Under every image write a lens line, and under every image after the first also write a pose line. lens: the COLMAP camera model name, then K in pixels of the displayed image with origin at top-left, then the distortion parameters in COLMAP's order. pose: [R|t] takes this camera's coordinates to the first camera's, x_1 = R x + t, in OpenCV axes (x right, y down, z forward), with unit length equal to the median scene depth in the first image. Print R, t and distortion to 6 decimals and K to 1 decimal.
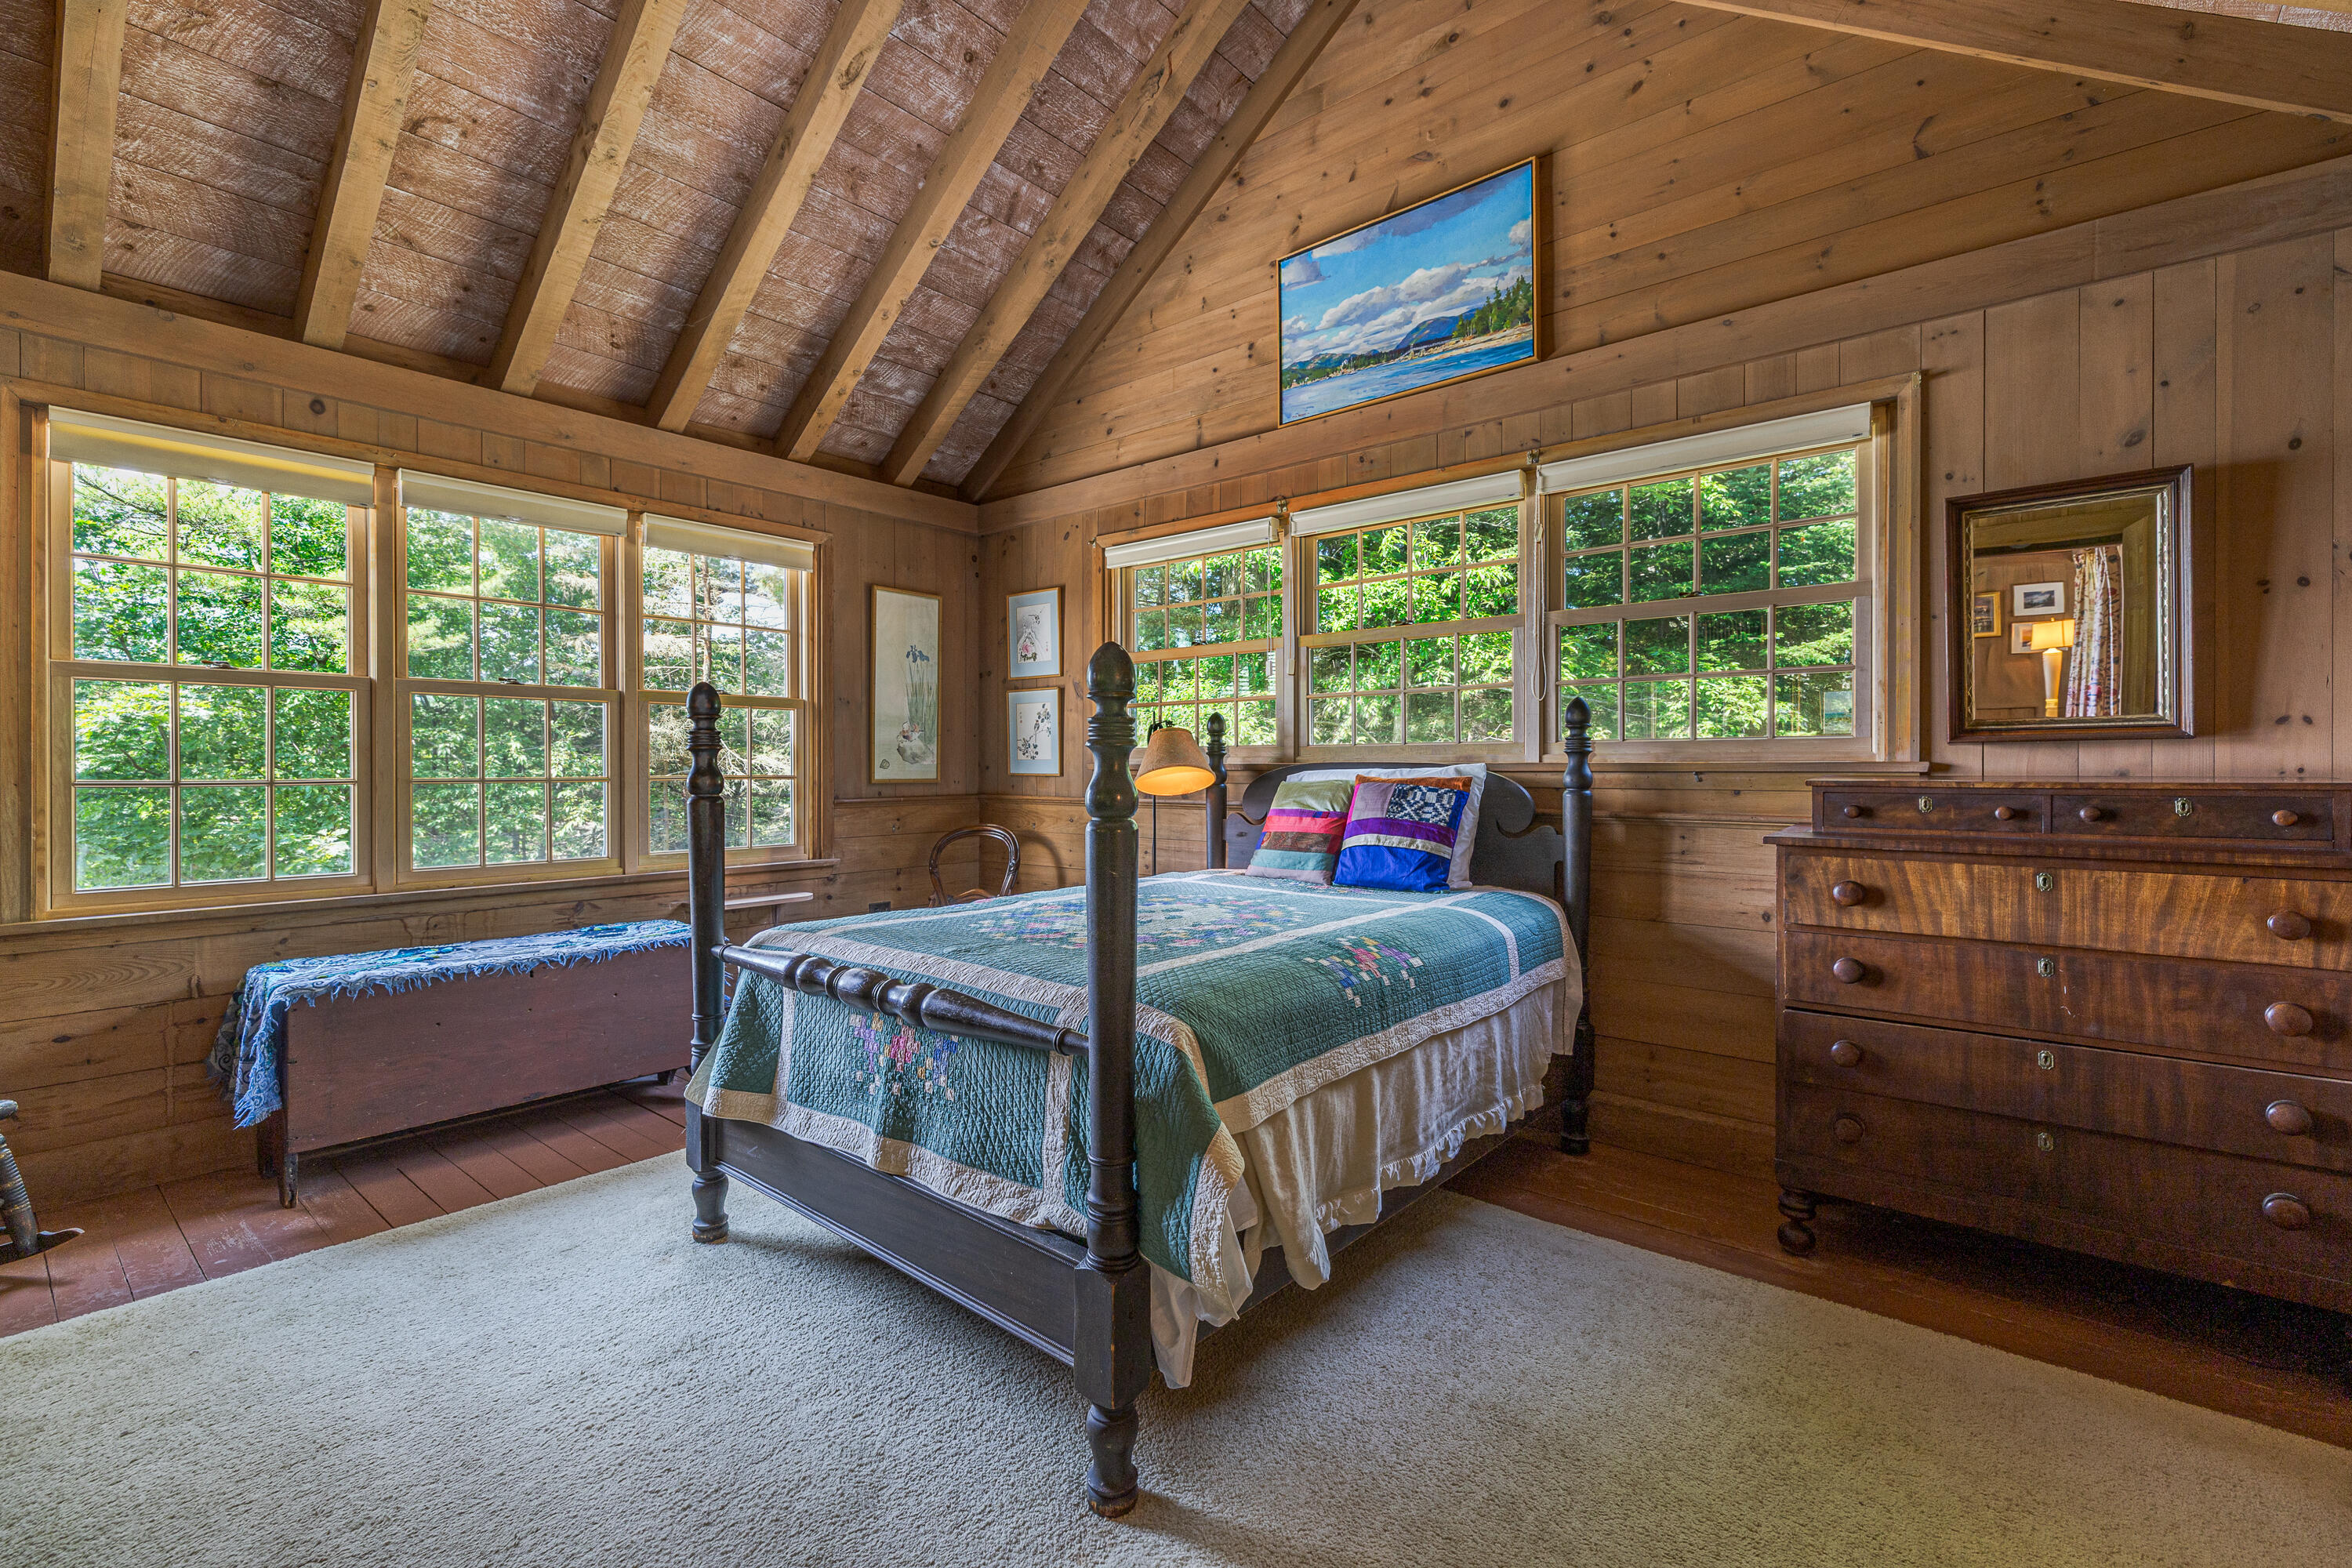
lens RADIAL K [[998.0, 0, 1203.5], [0, 998.0, 773.1], [0, 0, 1]] dist [0.003209, -0.001035]
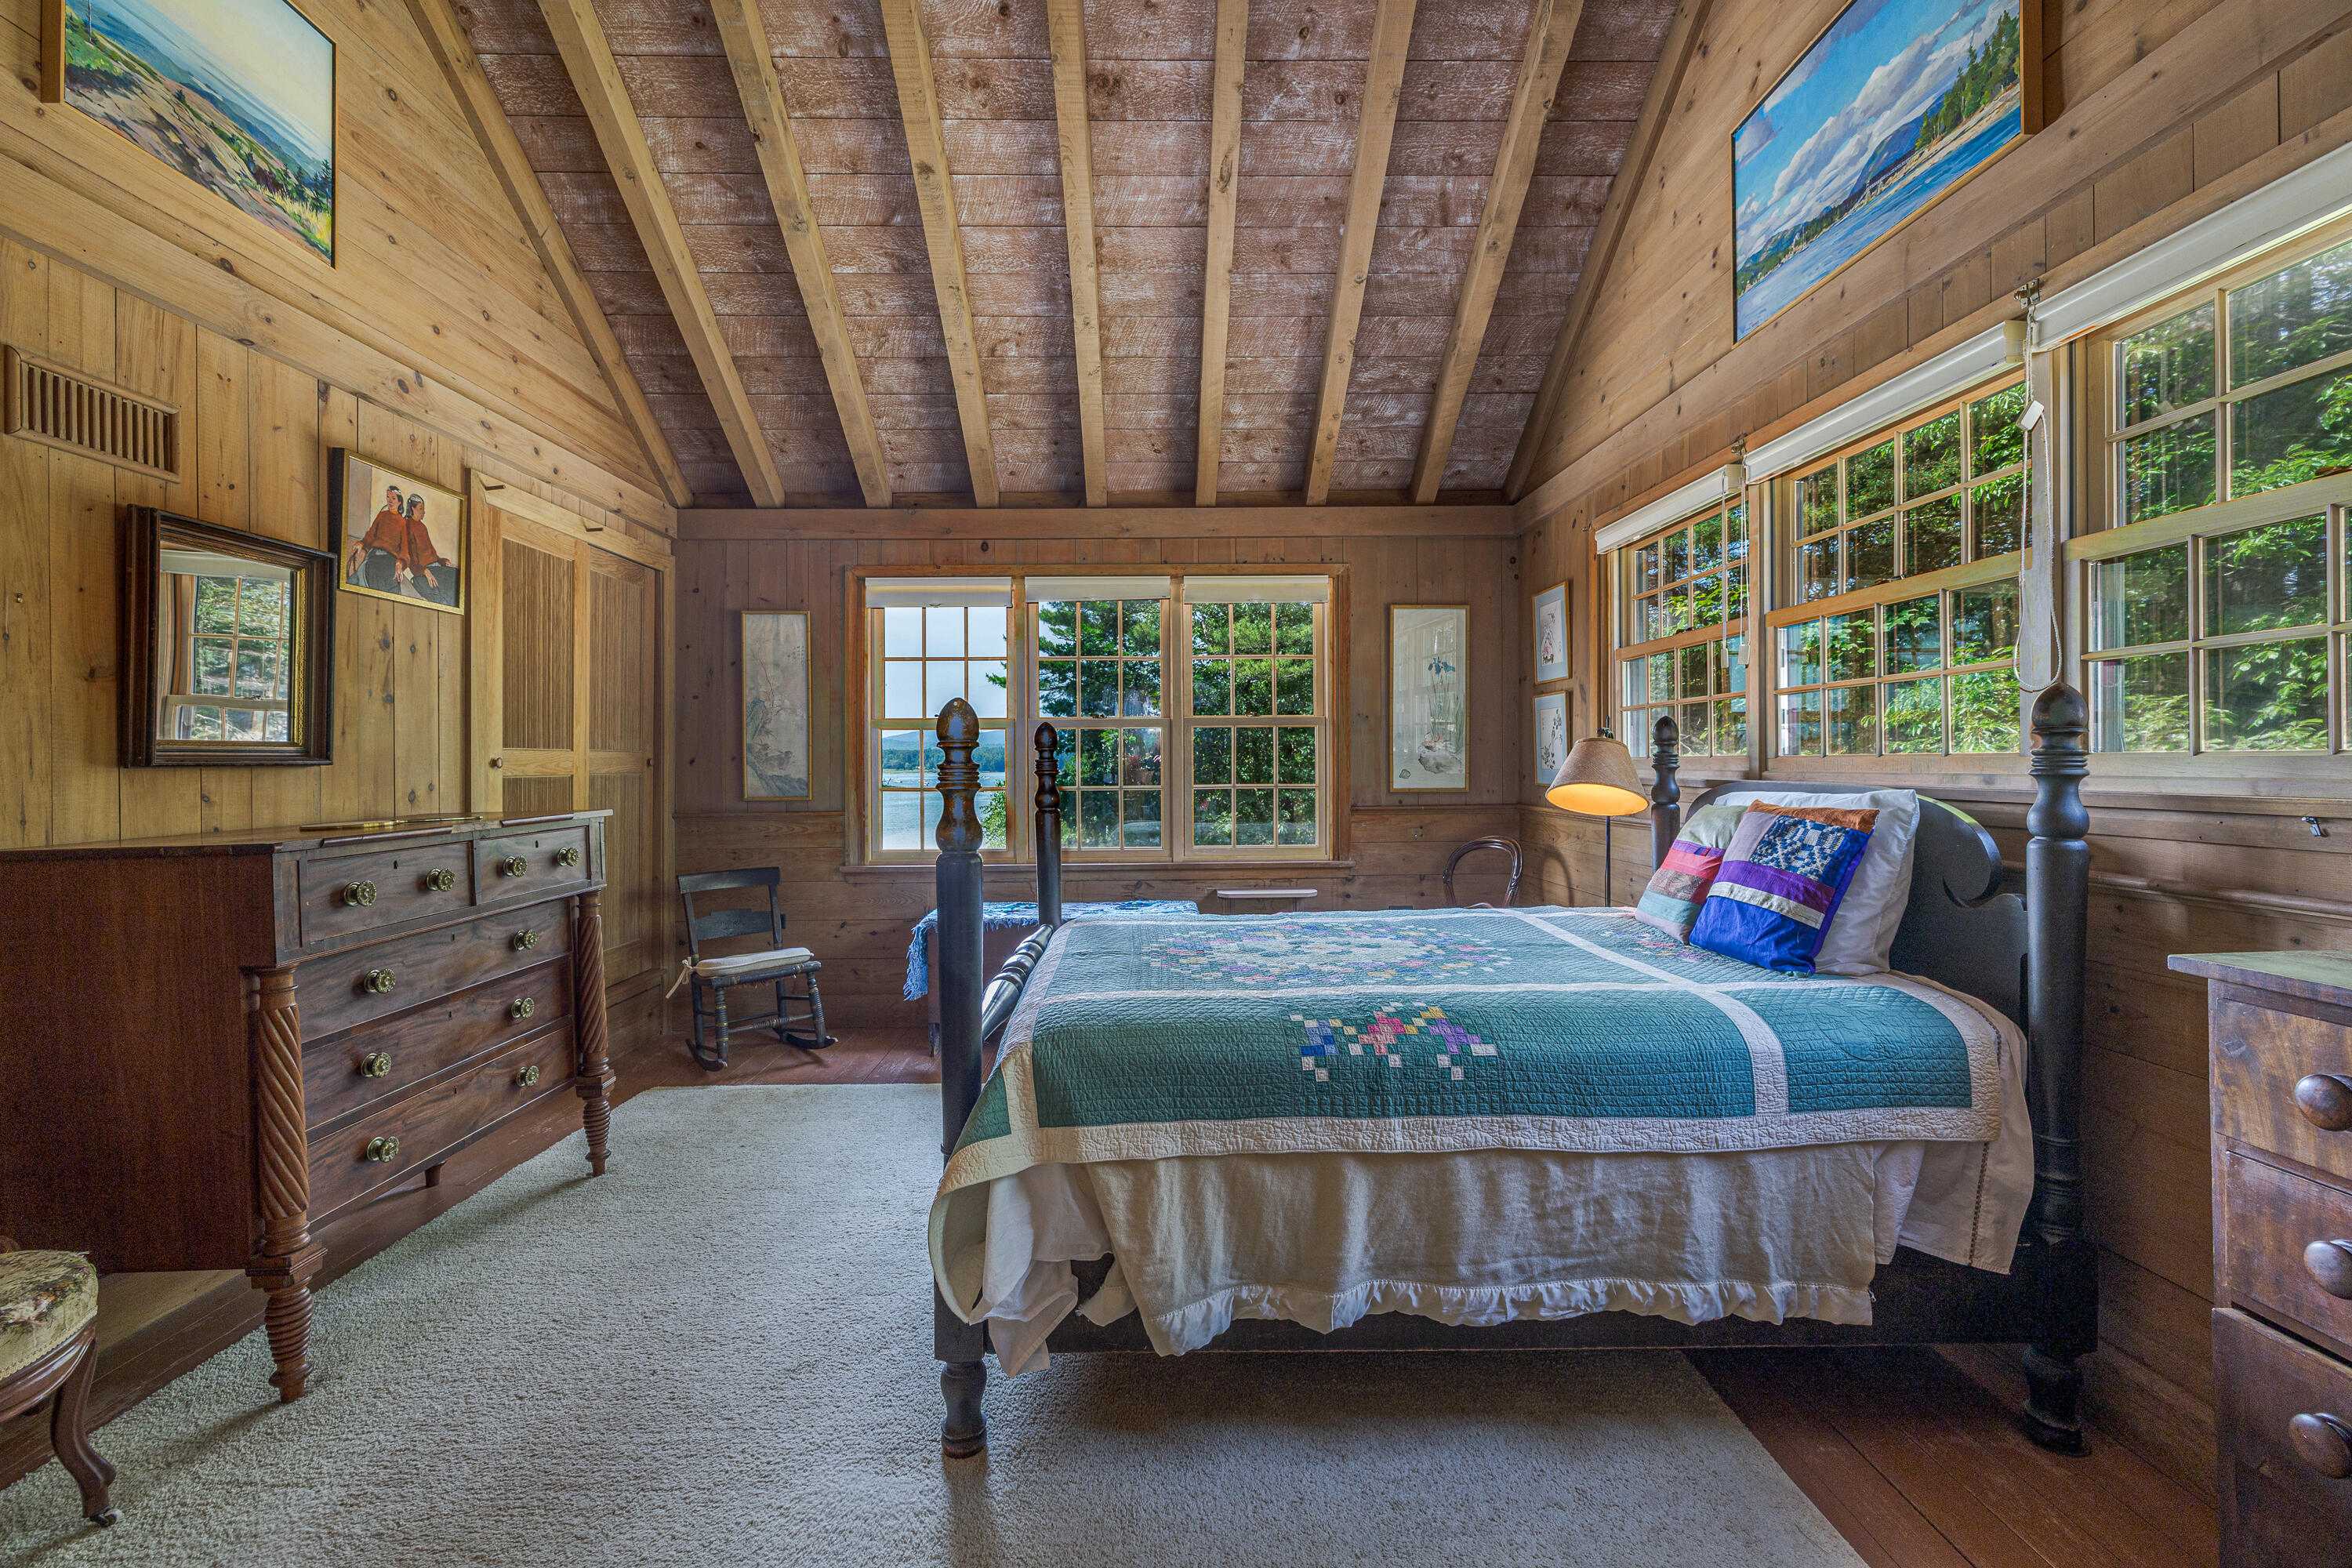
lens RADIAL K [[998.0, 0, 1213.5], [0, 998.0, 764.9], [0, 0, 1]] dist [0.003209, -0.001035]
pose [[0.666357, -0.000177, -0.745633, 0.479876], [0.000814, 1.000000, 0.000490, -0.027843], [0.745632, -0.000933, 0.666357, 0.223968]]
